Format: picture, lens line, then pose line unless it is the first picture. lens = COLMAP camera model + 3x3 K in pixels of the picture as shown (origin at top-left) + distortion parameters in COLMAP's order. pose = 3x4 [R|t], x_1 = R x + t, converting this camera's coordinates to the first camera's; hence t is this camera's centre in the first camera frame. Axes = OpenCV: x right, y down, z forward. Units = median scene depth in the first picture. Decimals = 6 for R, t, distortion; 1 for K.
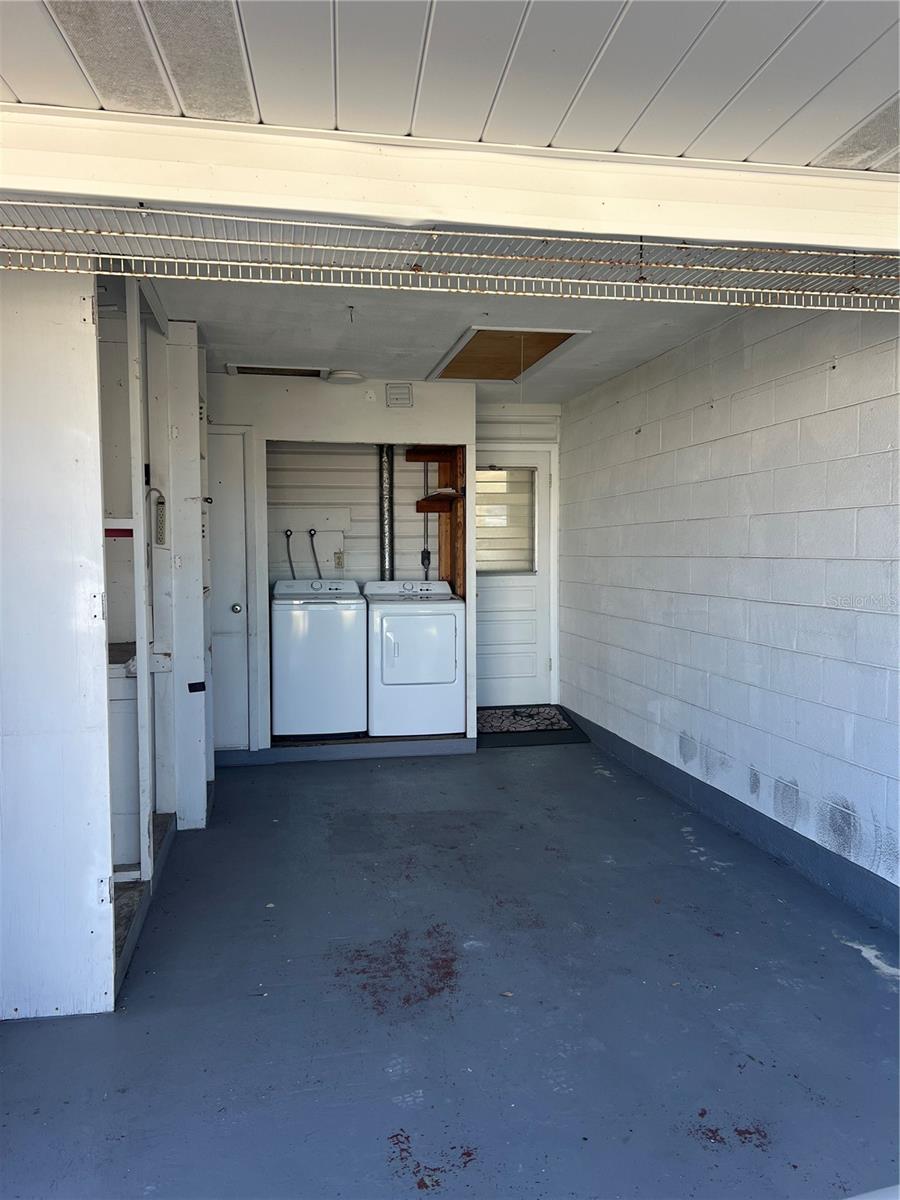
lens RADIAL K [[891.4, 0, 454.2], [0, 891.4, 603.9], [0, 0, 1]] dist [0.061069, -0.003445]
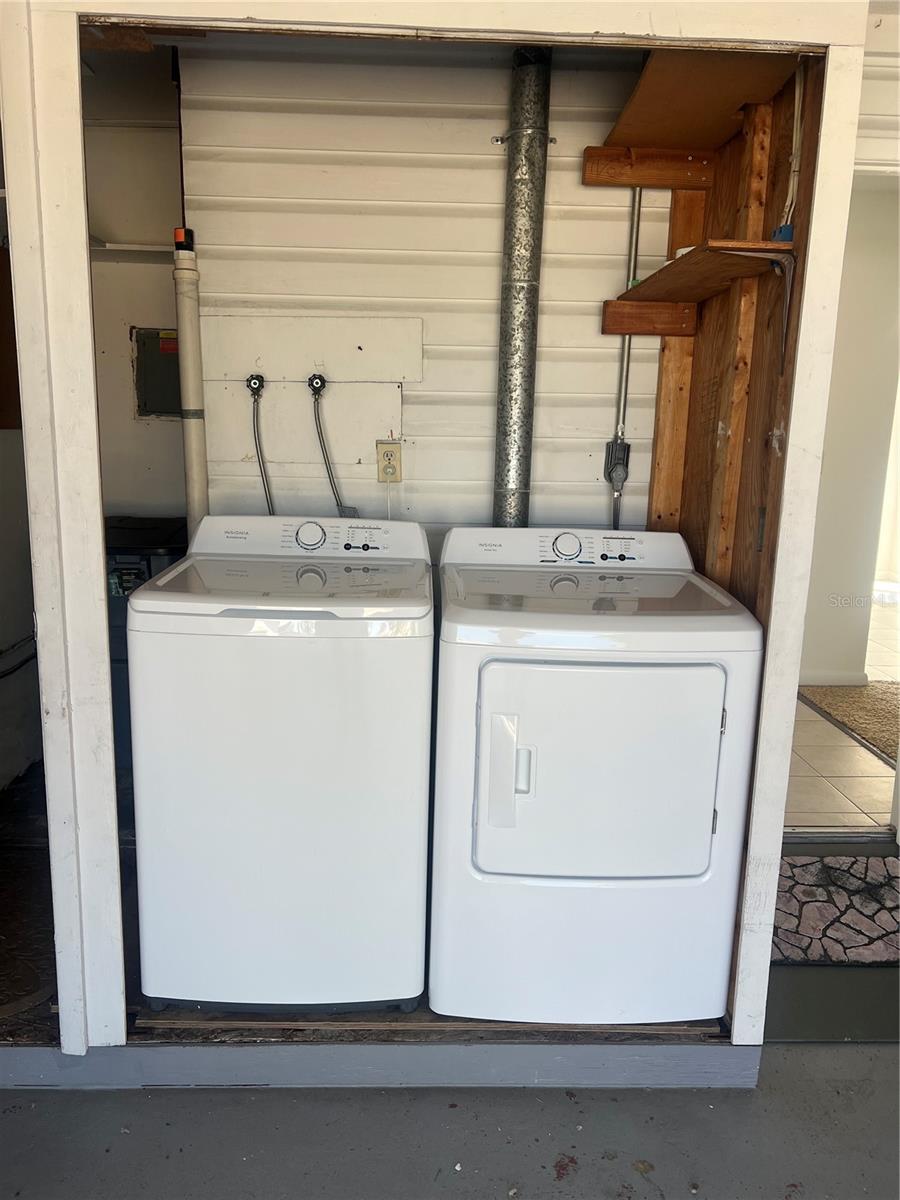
lens RADIAL K [[891.4, 0, 438.4], [0, 891.4, 606.9], [0, 0, 1]] dist [0.061069, -0.003445]
pose [[0.985282, 0.062417, -0.159131, -0.042808], [-0.038875, 0.988376, 0.146977, -0.044057], [0.166455, -0.138628, 0.976256, 0.619815]]
